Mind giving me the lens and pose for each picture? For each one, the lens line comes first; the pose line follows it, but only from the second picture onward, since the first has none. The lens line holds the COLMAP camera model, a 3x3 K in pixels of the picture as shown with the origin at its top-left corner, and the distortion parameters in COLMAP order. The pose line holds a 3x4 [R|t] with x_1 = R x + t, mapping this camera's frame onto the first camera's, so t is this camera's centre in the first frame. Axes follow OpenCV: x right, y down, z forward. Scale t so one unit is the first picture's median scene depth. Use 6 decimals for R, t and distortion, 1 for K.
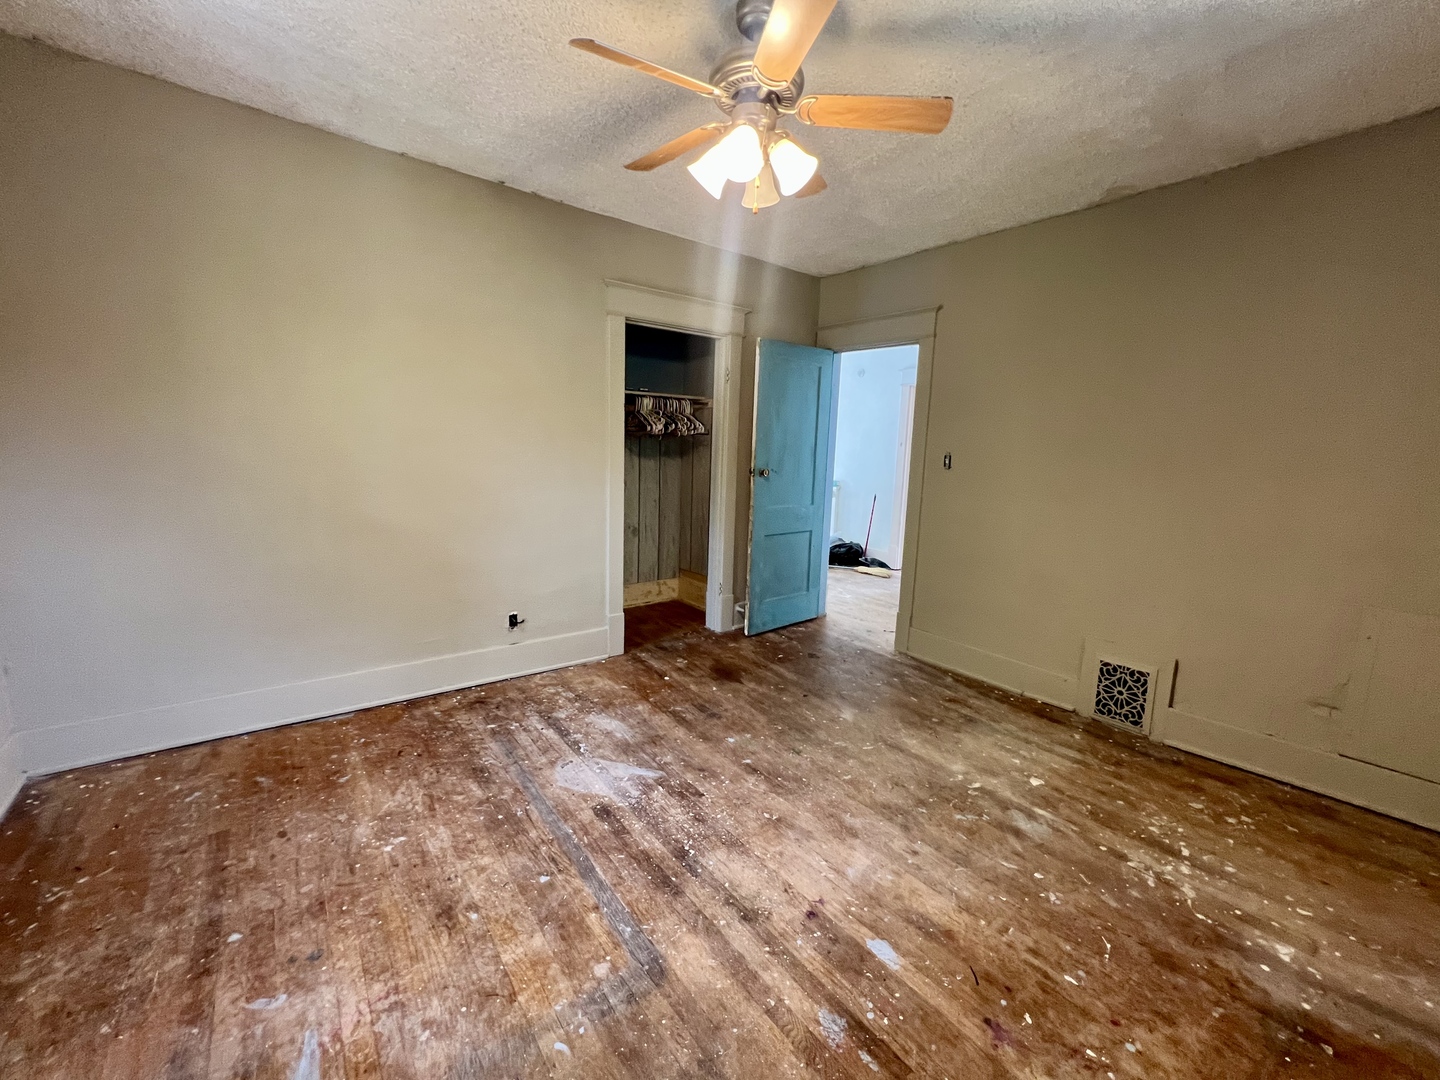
lens RADIAL K [[578.1, 0, 720.7], [0, 578.1, 537.4], [0, 0, 1]] dist [-0.001757, 0.000899]
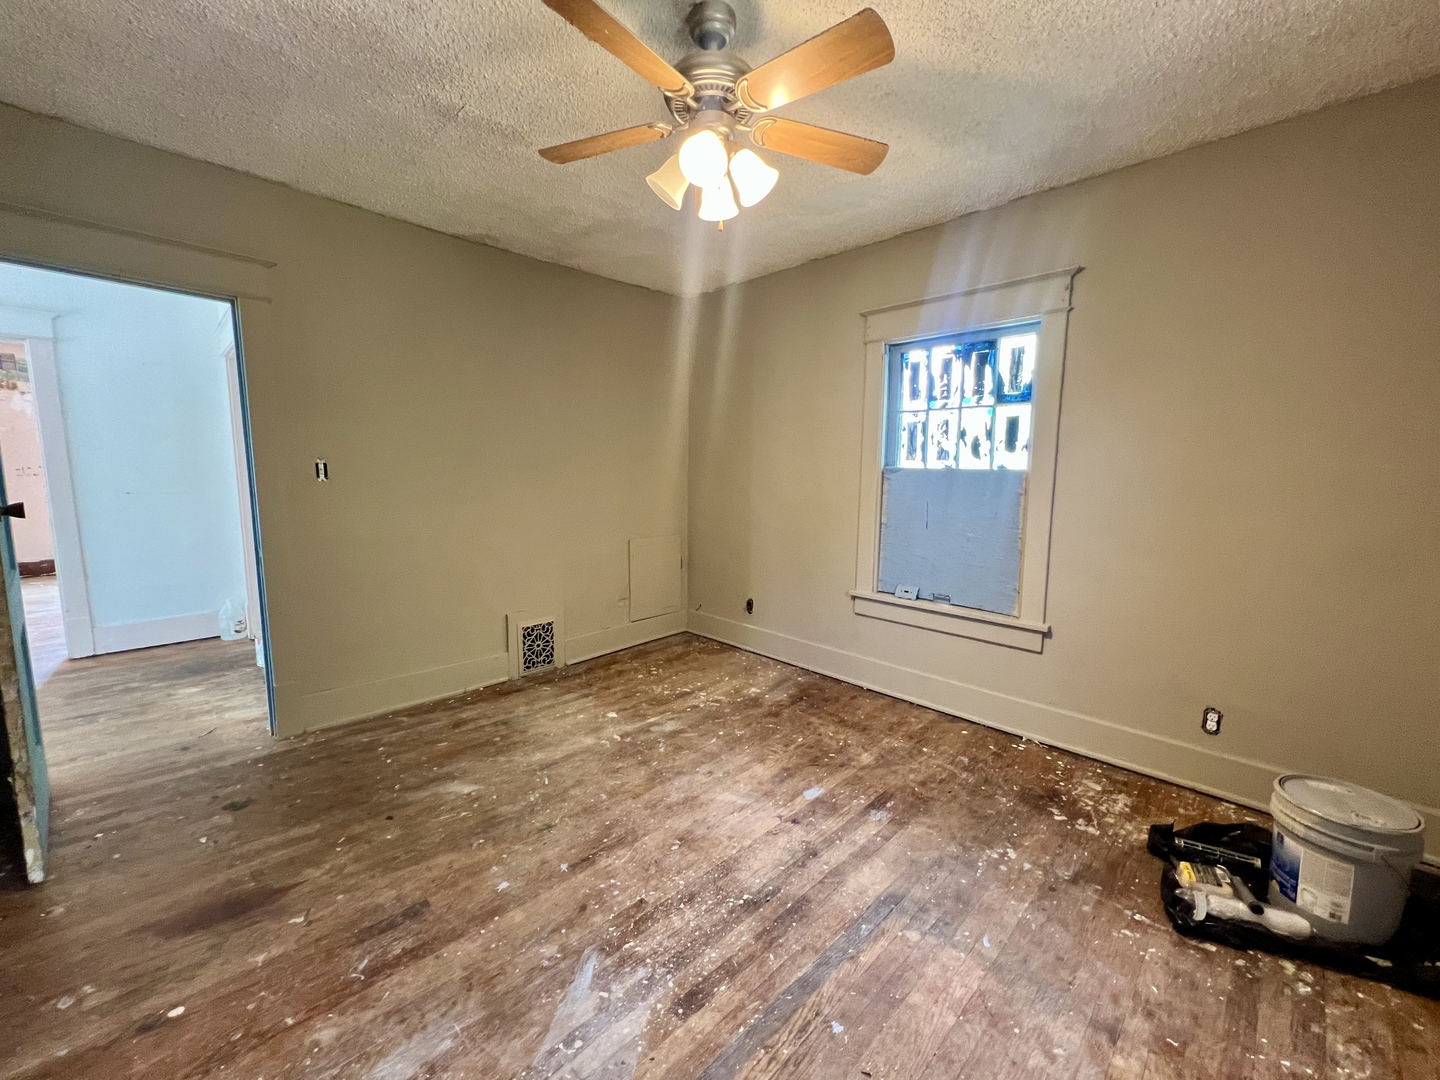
lens RADIAL K [[578.1, 0, 721.5], [0, 578.1, 539.3], [0, 0, 1]] dist [-0.001757, 0.000899]
pose [[-0.132251, -0.153221, 0.979302, -0.760800], [0.135186, 0.975961, 0.170954, -0.164221], [-0.981954, 0.154997, -0.108359, 0.913412]]
